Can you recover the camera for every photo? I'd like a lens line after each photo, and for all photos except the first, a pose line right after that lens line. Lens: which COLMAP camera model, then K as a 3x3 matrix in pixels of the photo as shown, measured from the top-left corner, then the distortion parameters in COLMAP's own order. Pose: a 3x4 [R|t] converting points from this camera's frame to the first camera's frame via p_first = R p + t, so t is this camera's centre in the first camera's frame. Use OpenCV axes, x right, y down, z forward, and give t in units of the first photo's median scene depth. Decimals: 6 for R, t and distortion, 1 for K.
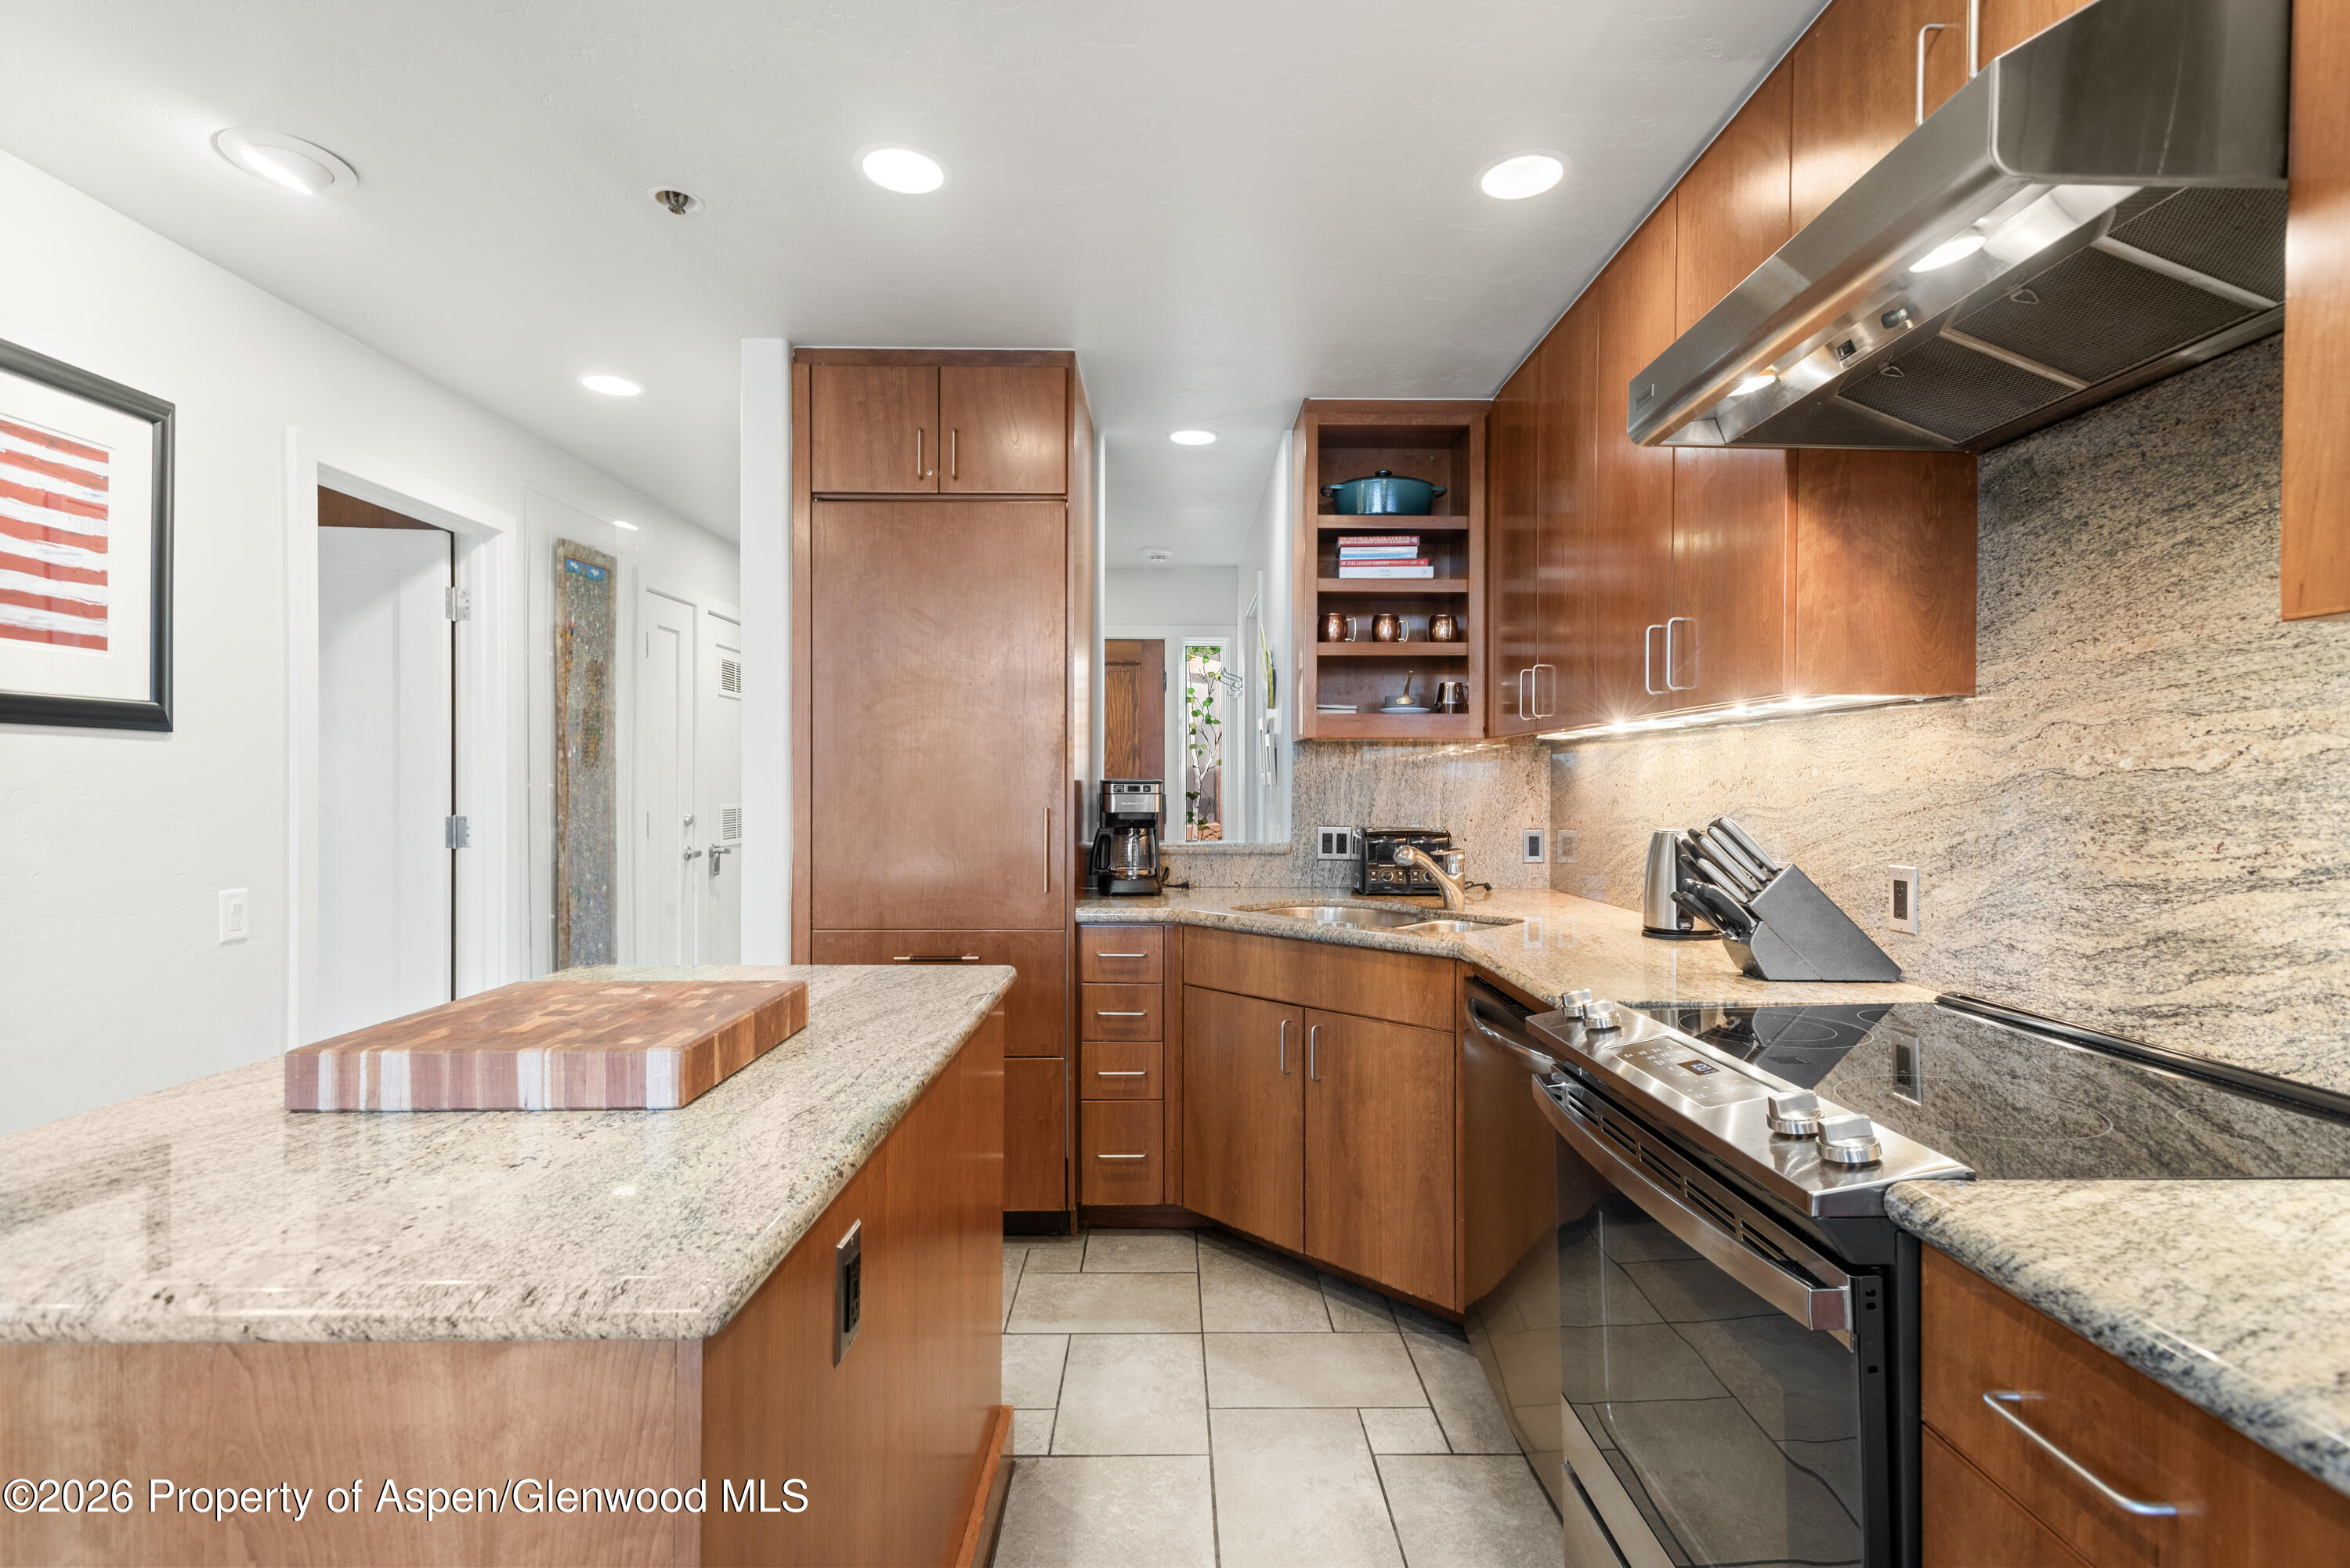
lens RADIAL K [[1091.5, 0, 1181.8], [0, 1091.5, 789.6], [0, 0, 1]] dist [0.020727, -0.010697]
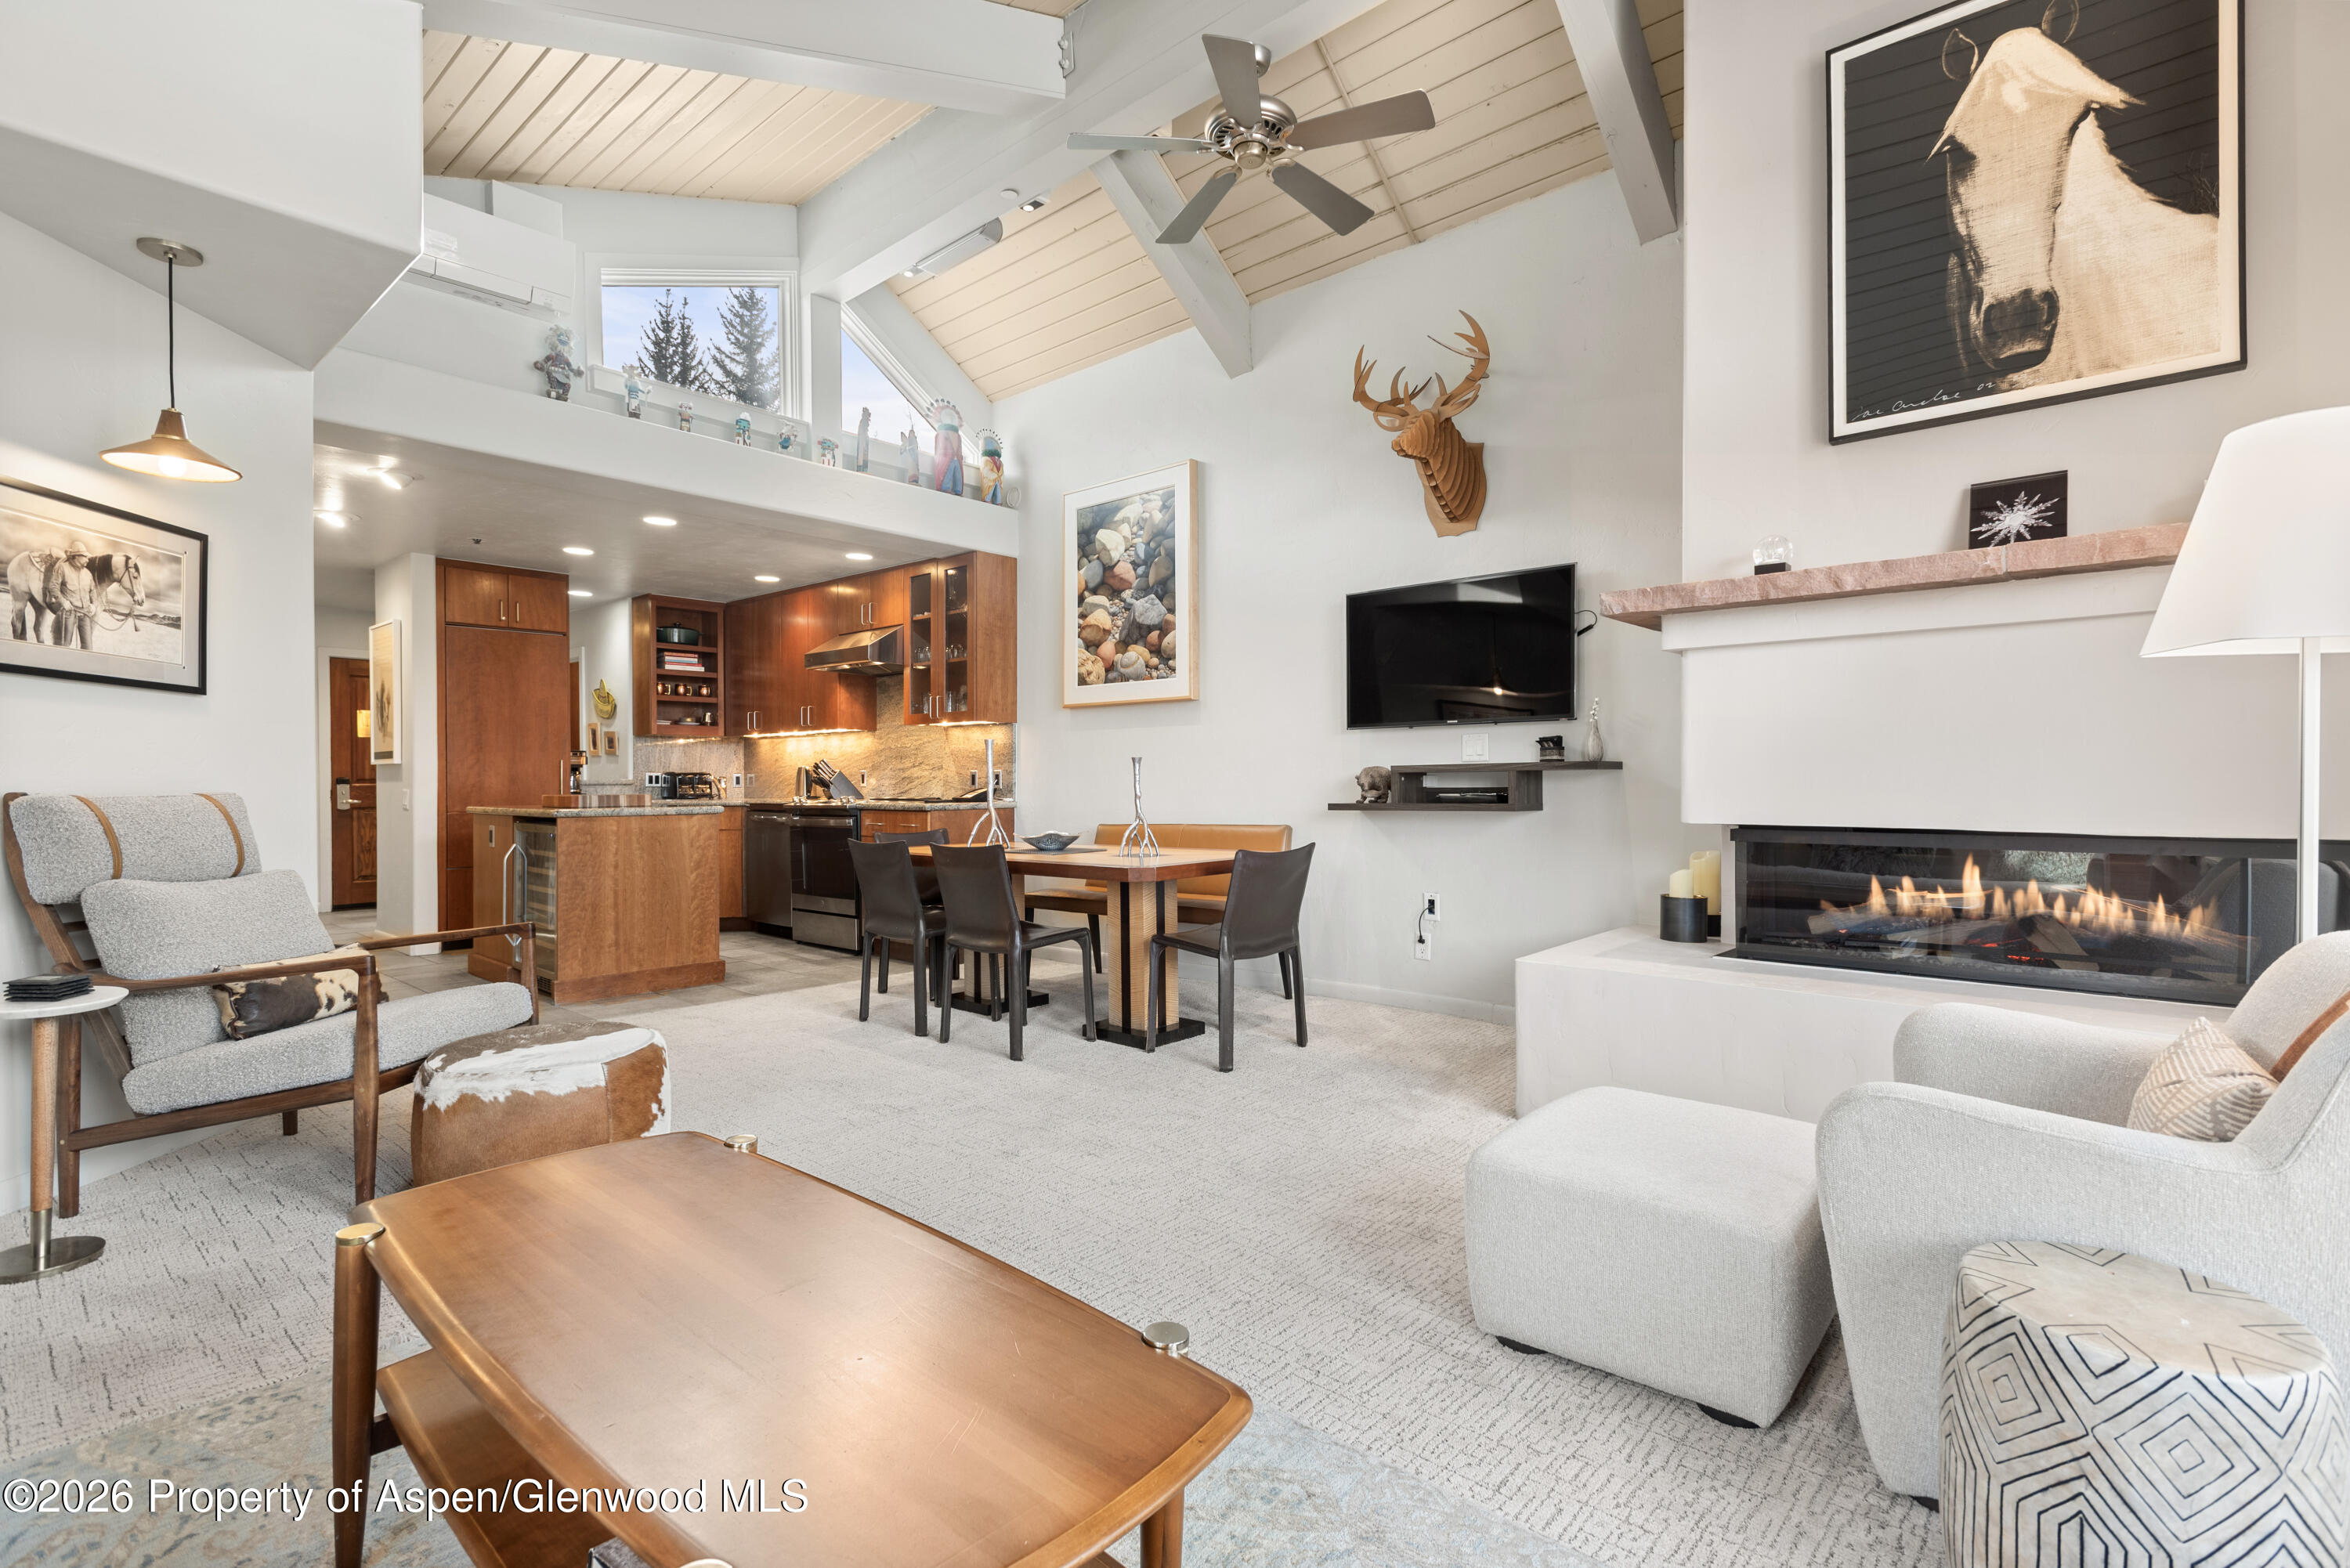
lens RADIAL K [[1101.5, 0, 1175.0], [0, 1101.5, 784.0], [0, 0, 1]] dist [0.018258, -0.007776]
pose [[0.674656, -0.005652, 0.738111, -1.151667], [0.007541, 0.999971, 0.000764, 0.089030], [-0.738094, 0.005051, 0.674679, -1.898260]]
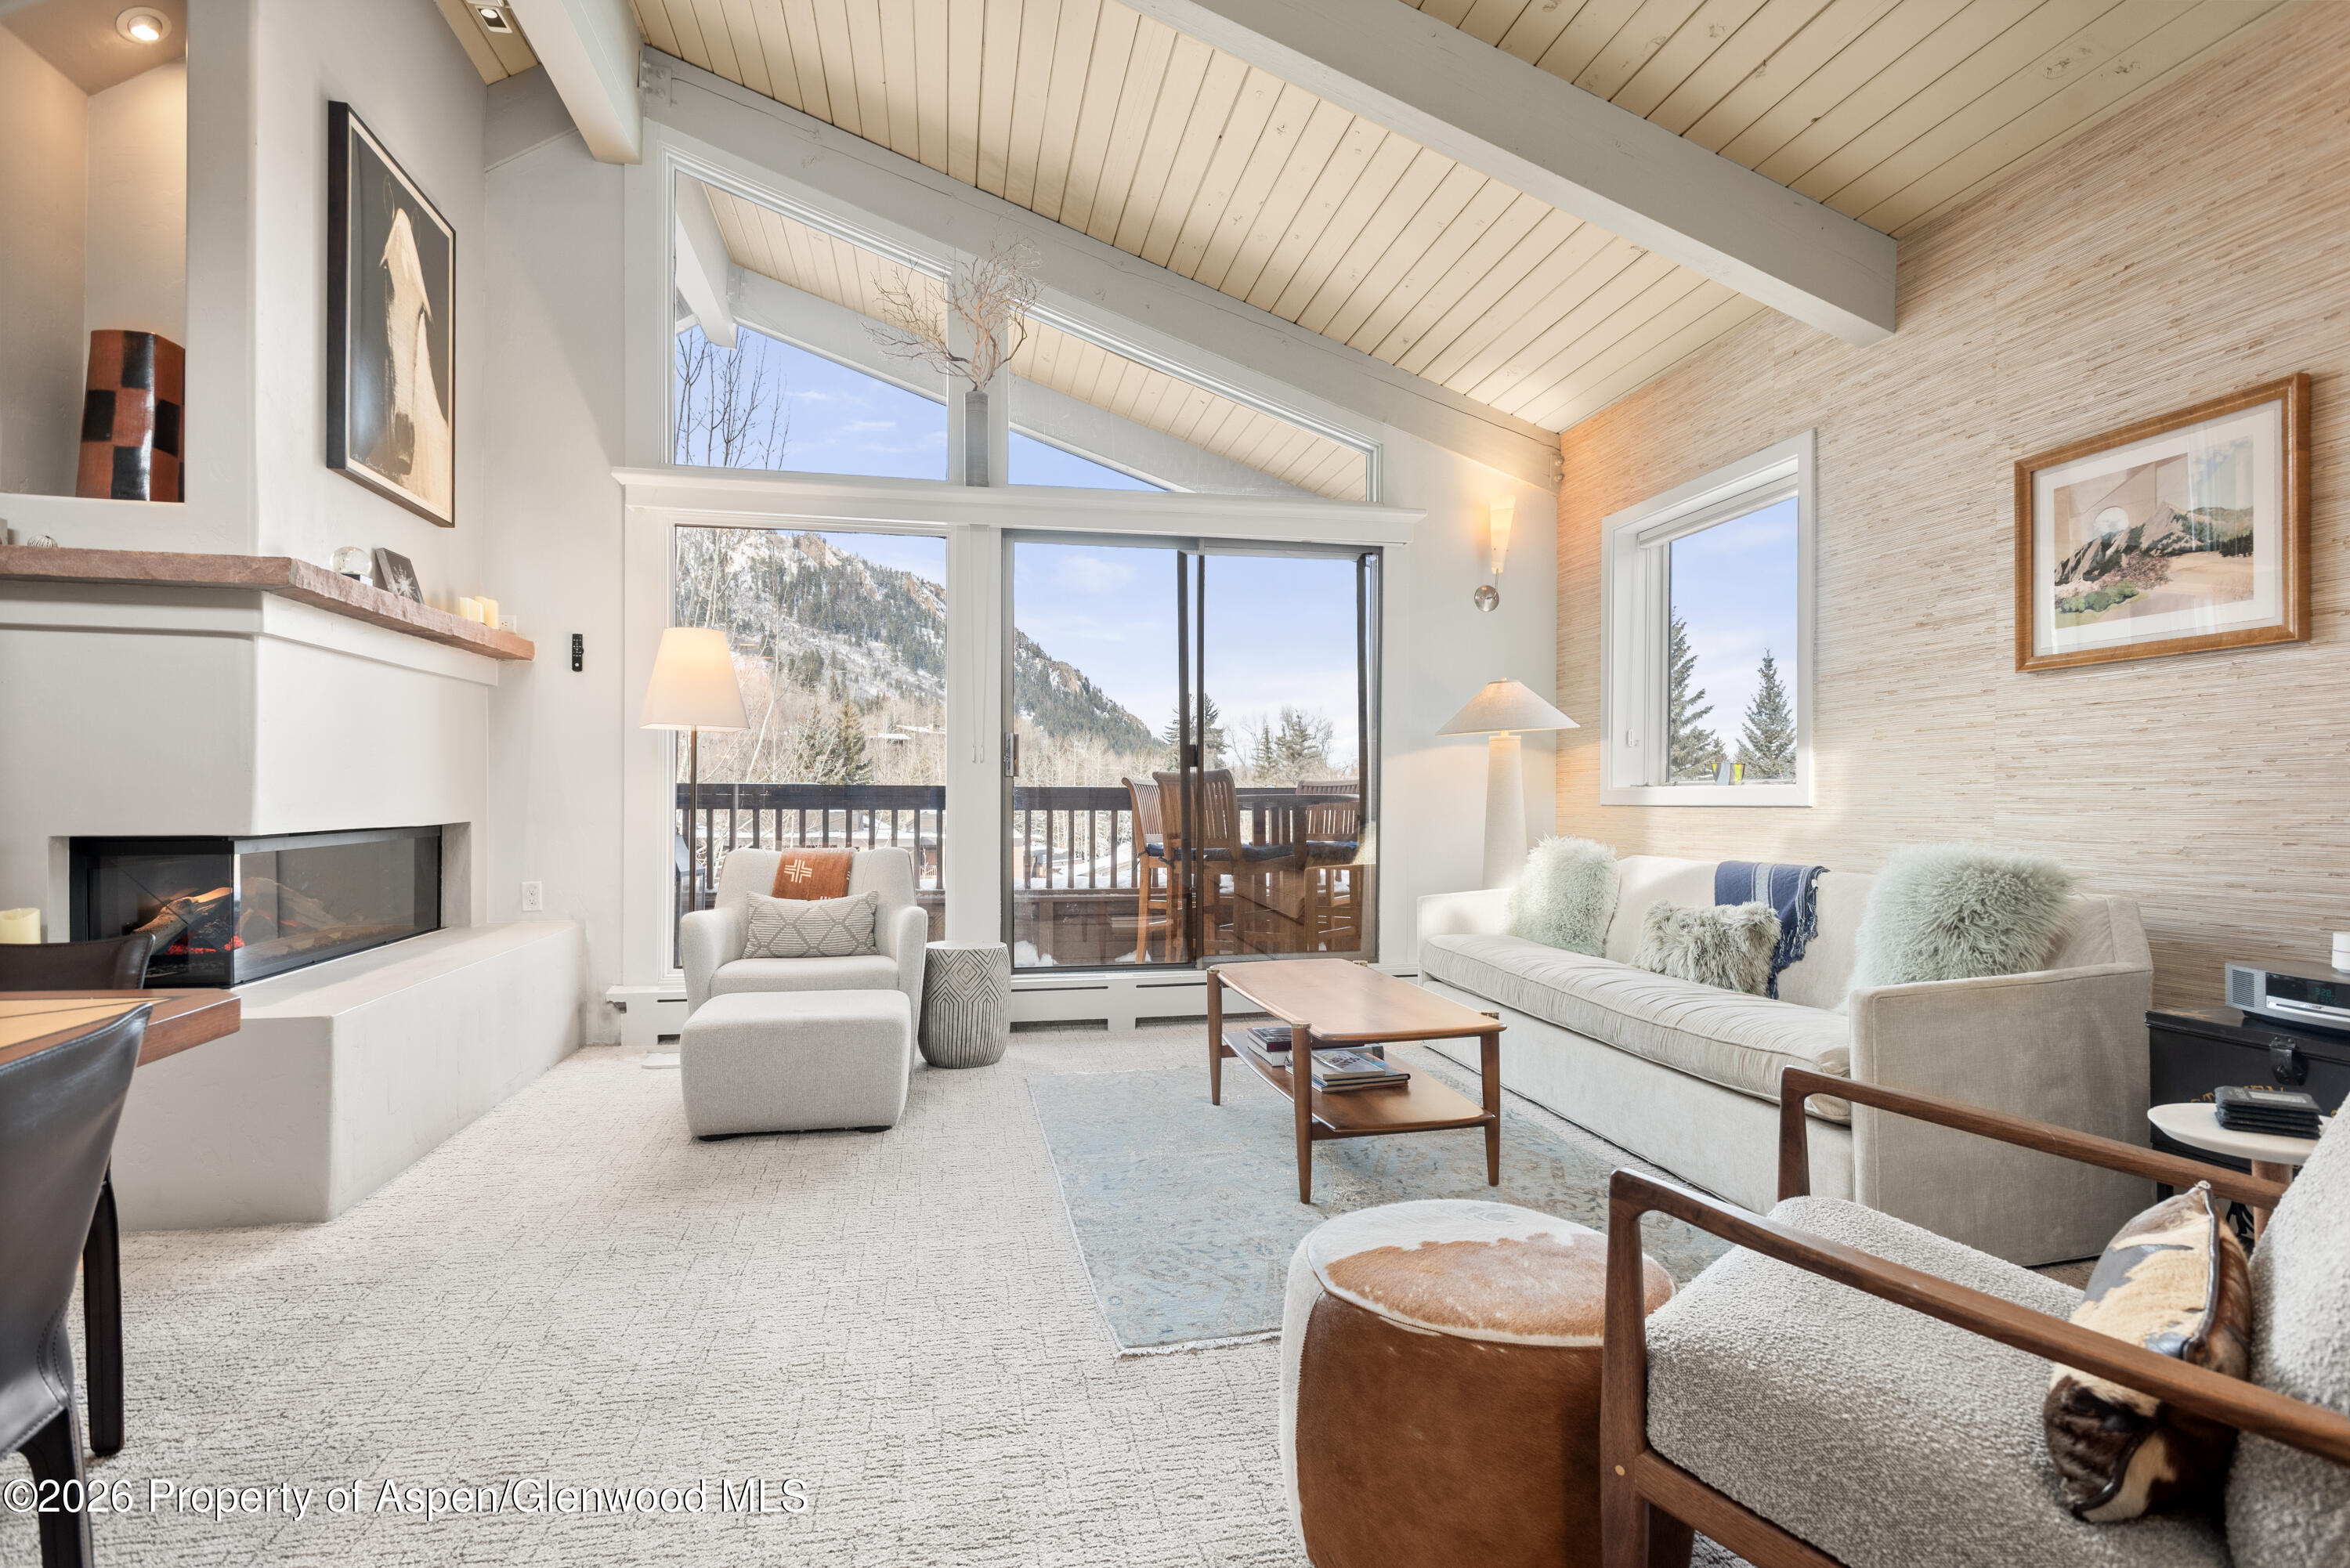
lens RADIAL K [[1148.6, 0, 1175.0], [0, 1148.6, 784.0], [0, 0, 1]] dist [0.006392, -0.001325]
pose [[-0.982752, -0.007407, -0.184782, -0.485094], [-0.007384, 0.999972, -0.000811, 0.082866], [0.184783, 0.000568, -0.982779, -0.129138]]
